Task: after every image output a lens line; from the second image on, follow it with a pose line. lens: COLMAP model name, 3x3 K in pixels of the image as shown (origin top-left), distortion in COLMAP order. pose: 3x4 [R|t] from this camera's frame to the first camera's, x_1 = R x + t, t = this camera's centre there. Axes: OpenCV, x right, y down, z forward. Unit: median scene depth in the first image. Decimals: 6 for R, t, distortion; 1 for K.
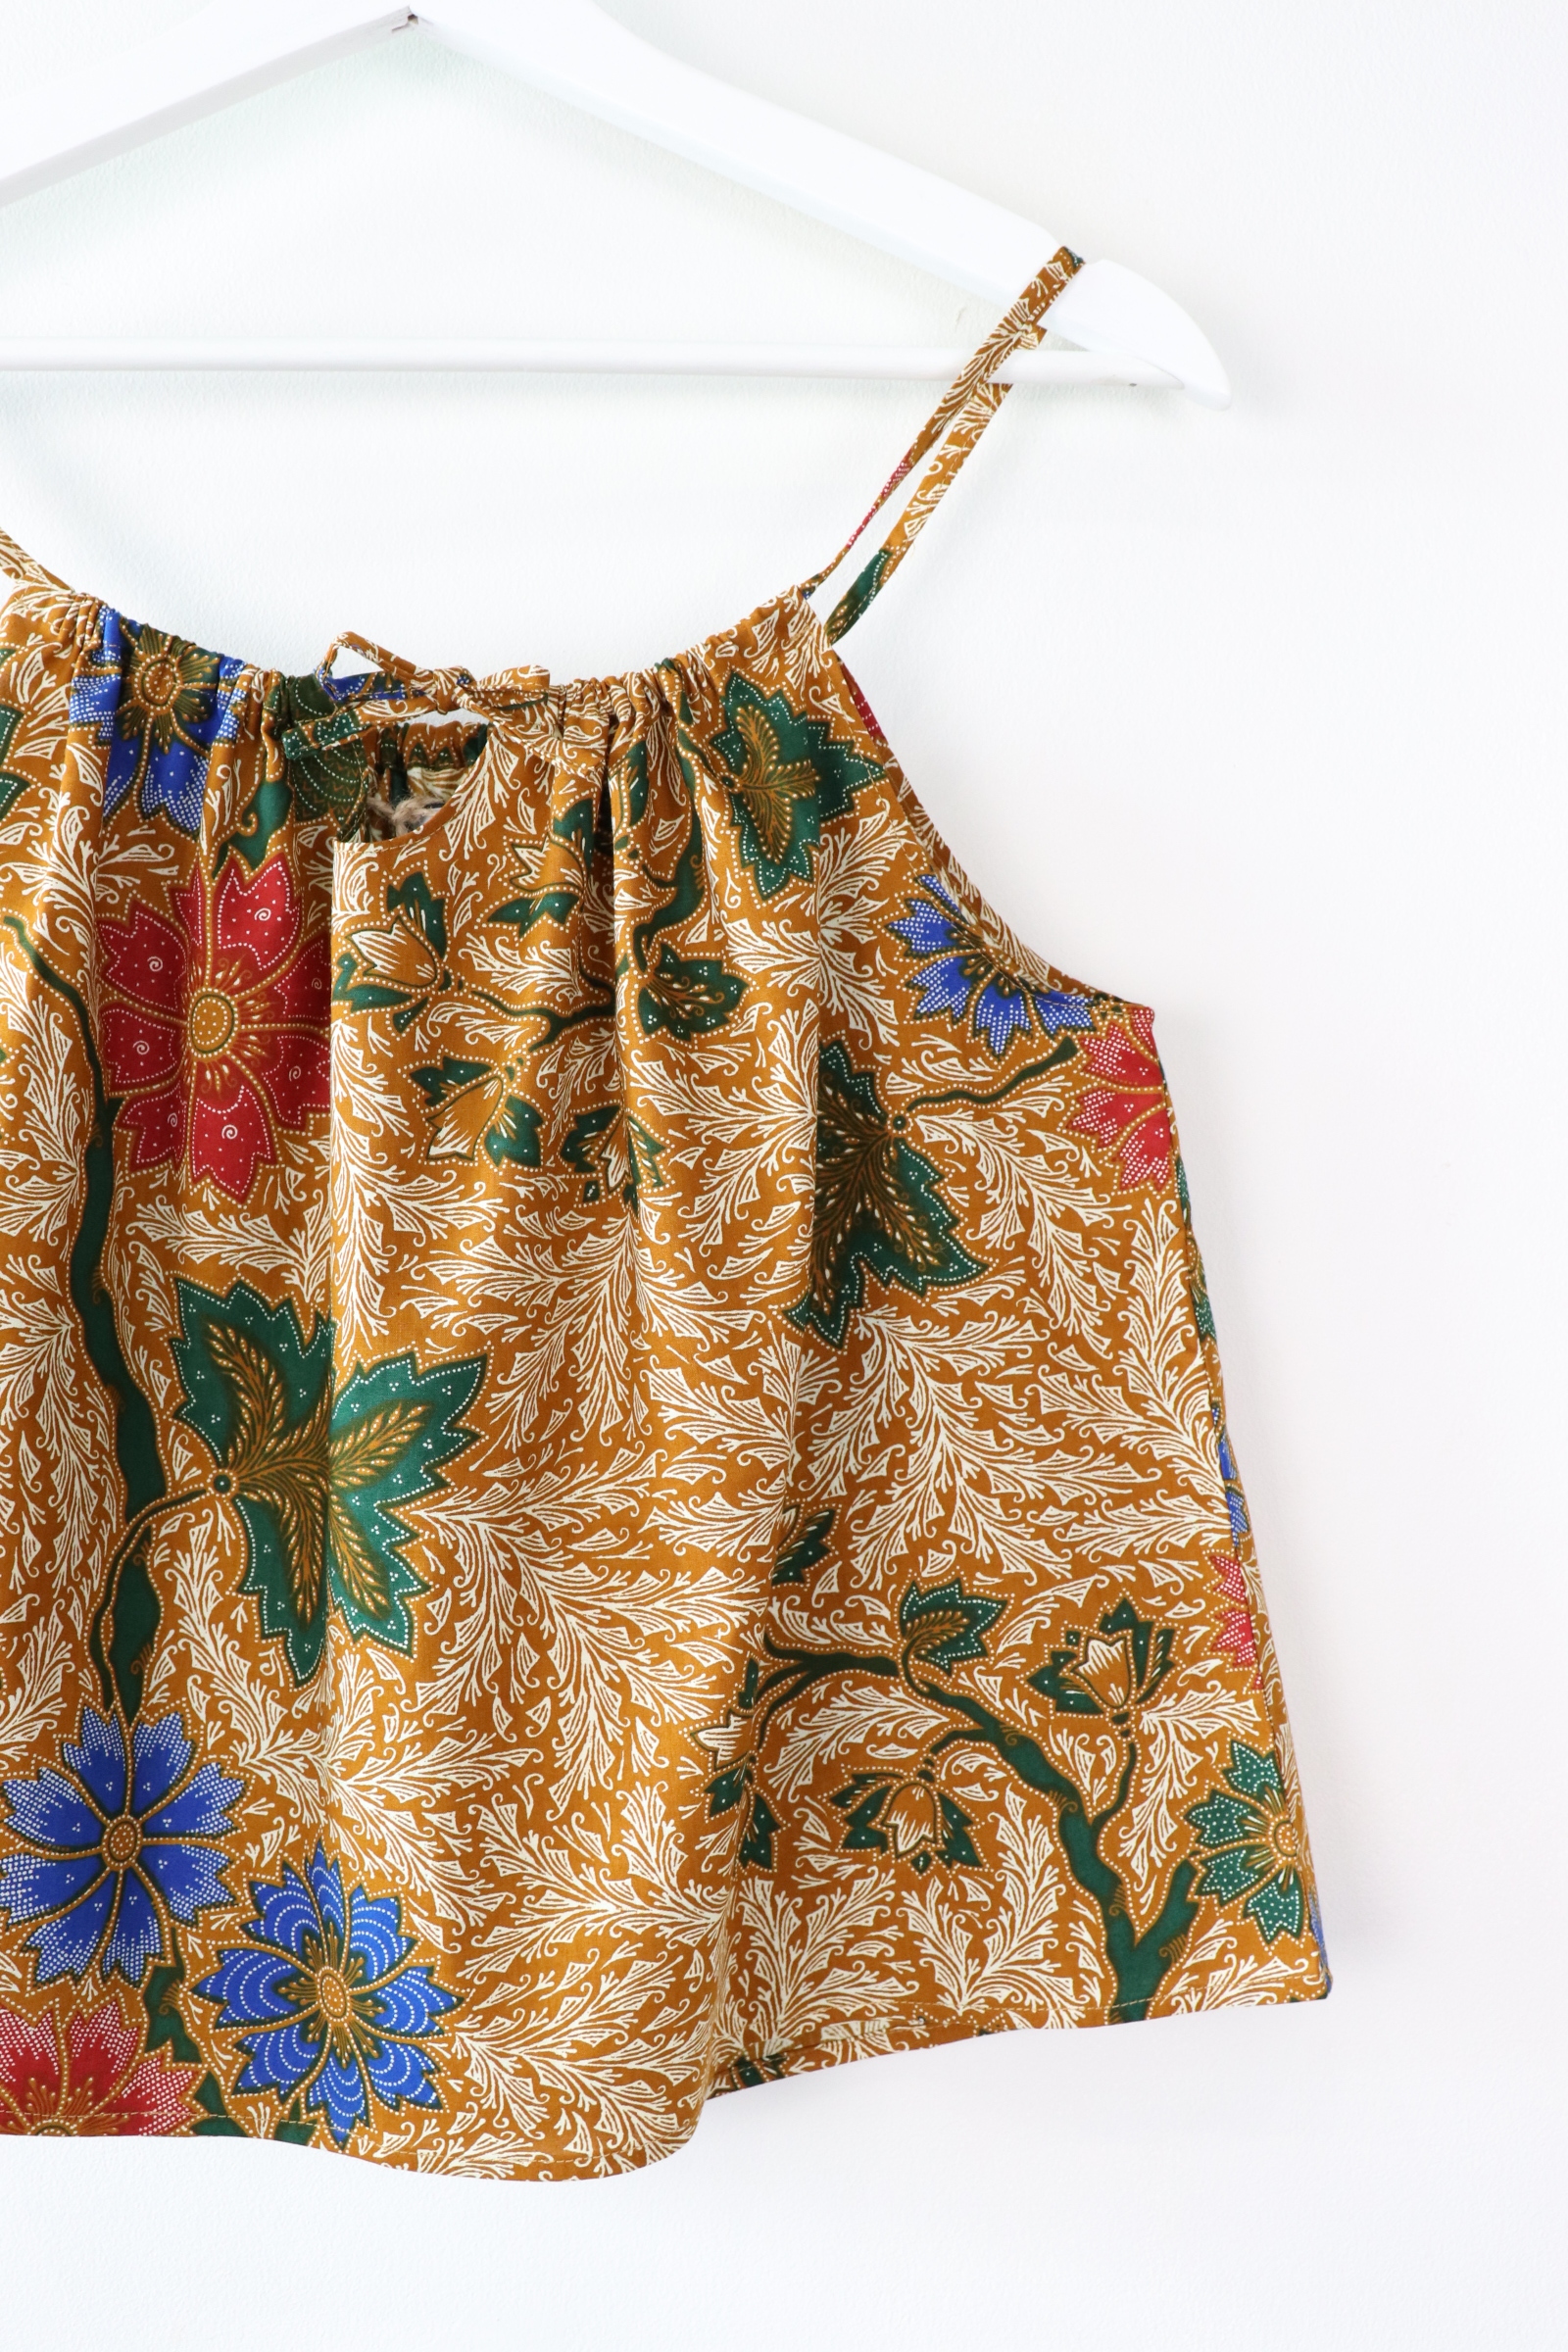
lens RADIAL K [[2104.7, 0, 746.0], [0, 2104.7, 1177.3], [0, 0, 1]] dist [-0.175487, 0.189320]
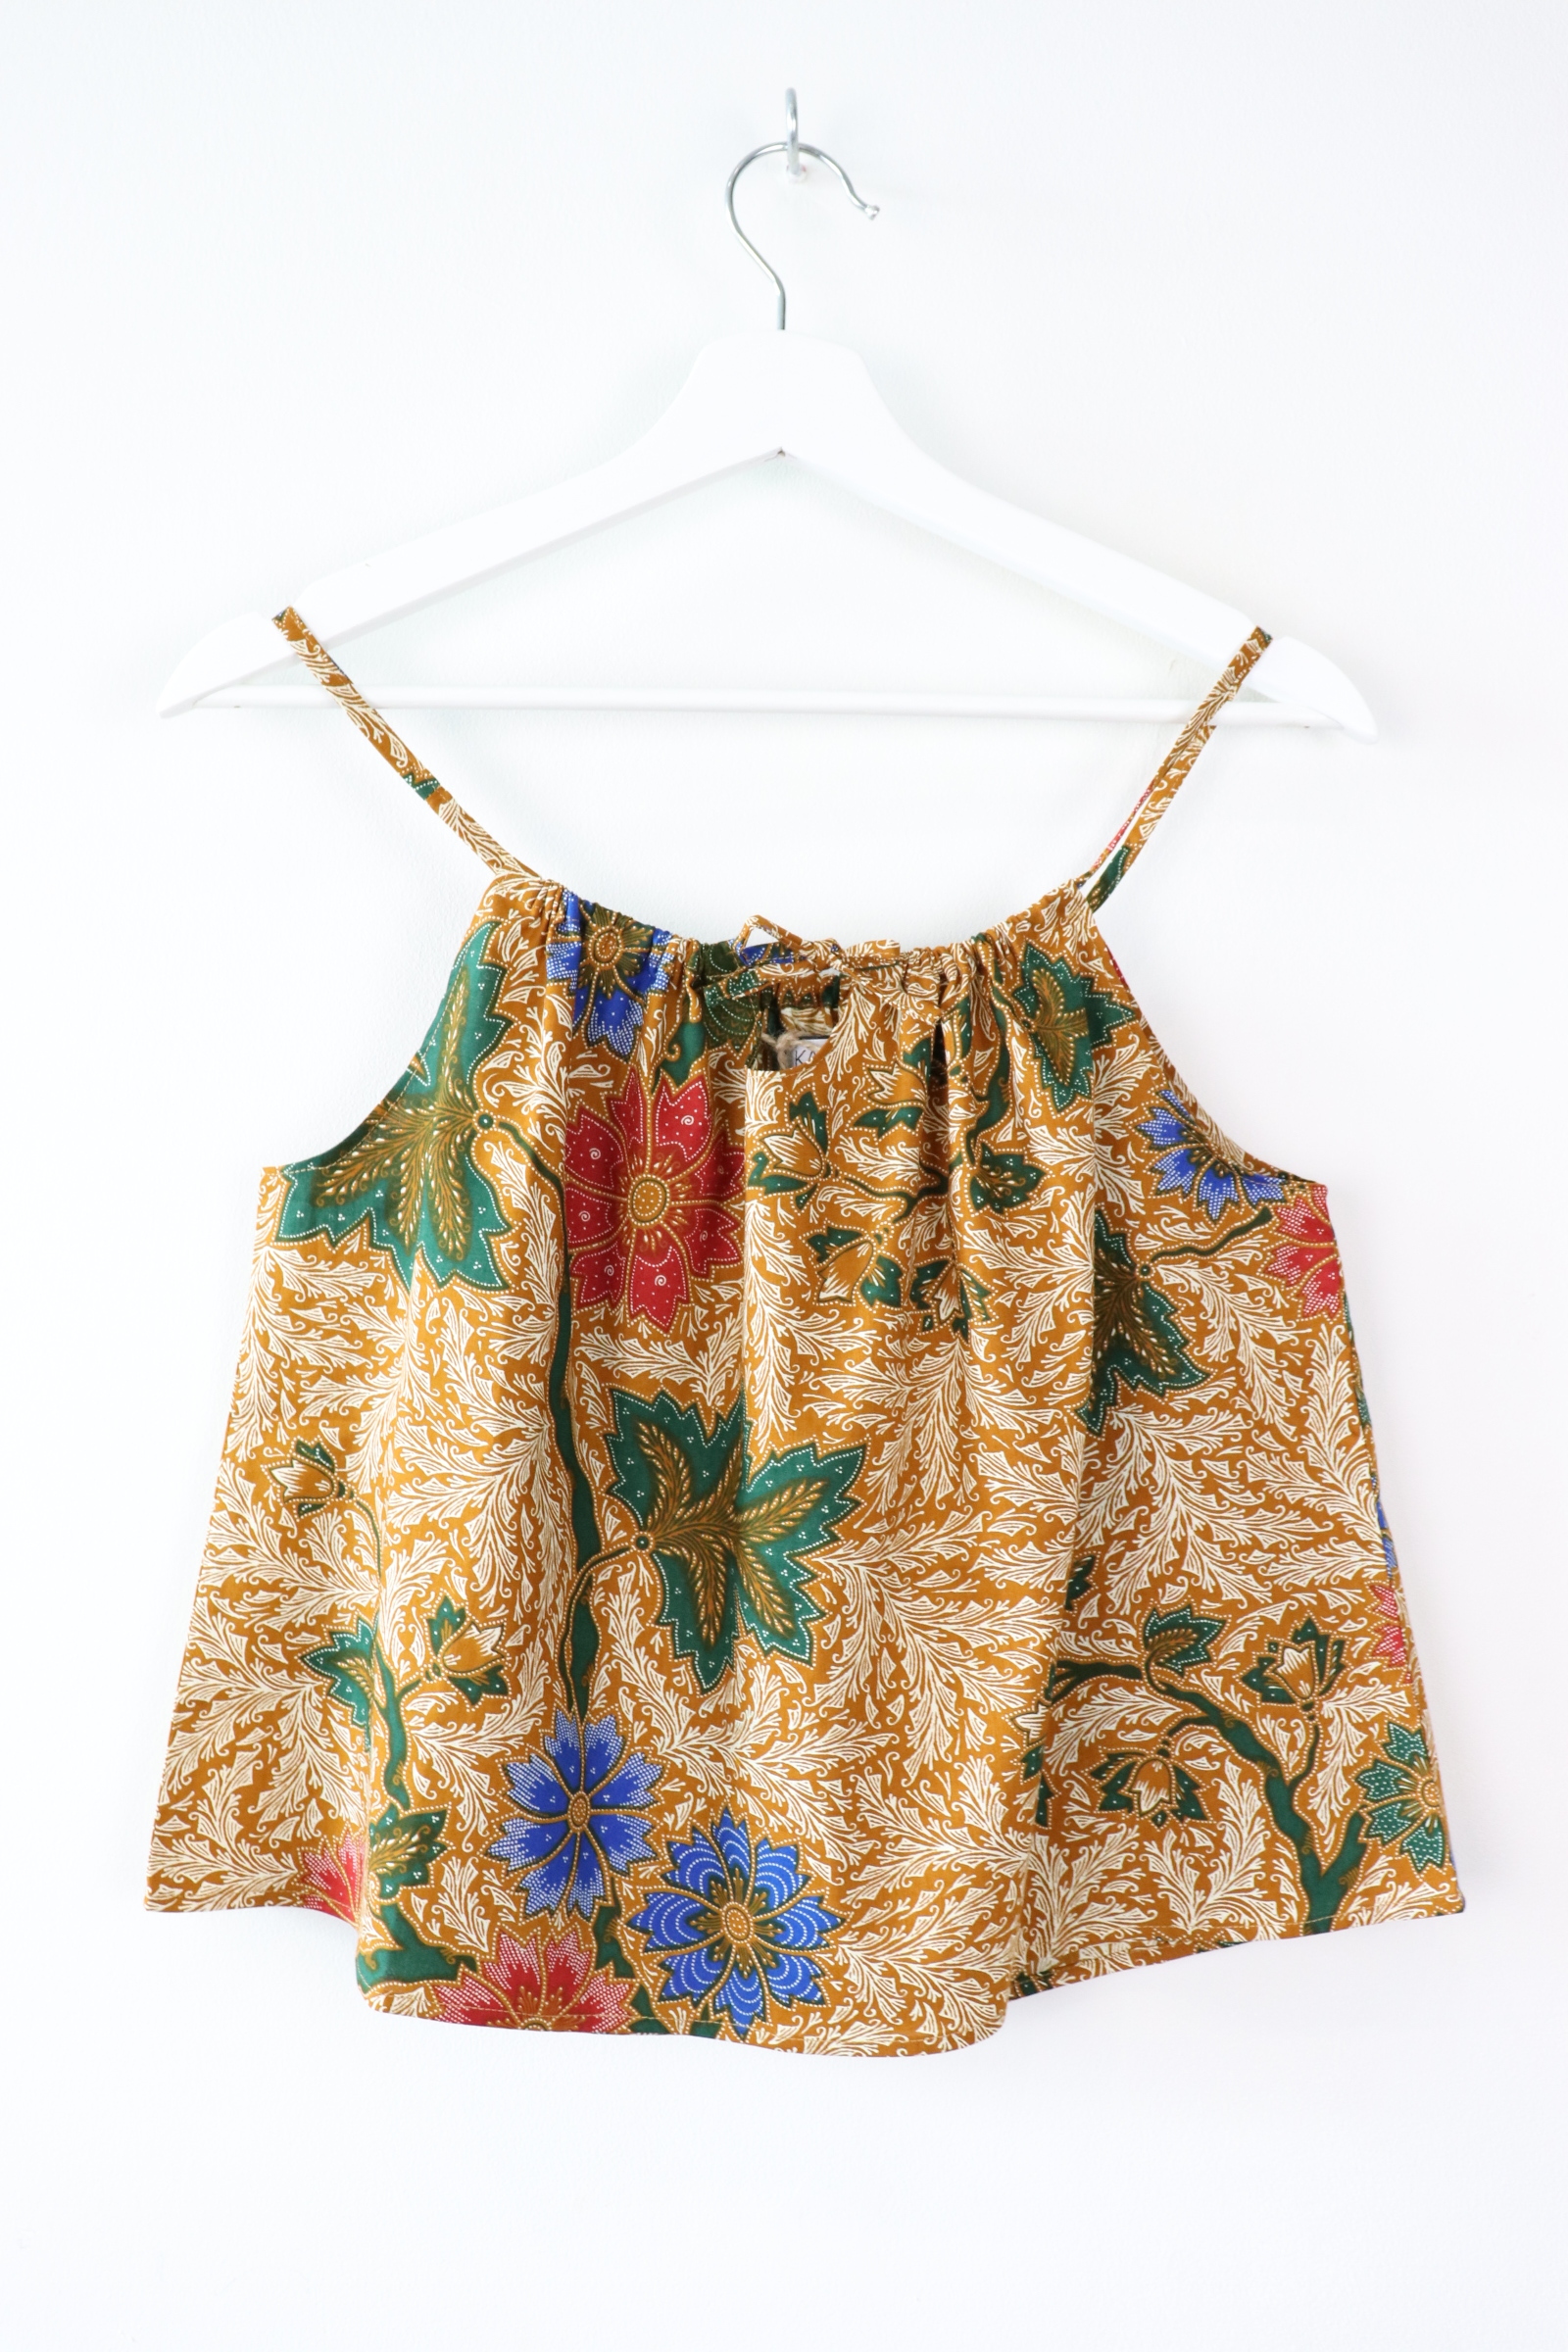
lens RADIAL K [[2104.7, 0, 746.0], [0, 2104.7, 1177.3], [0, 0, 1]] dist [-0.175487, 0.189320]
pose [[0.999704, -0.002980, 0.024158, -0.226050], [0.003959, 0.999168, -0.040591, -0.033191], [-0.024017, 0.040675, 0.998884, -0.366278]]
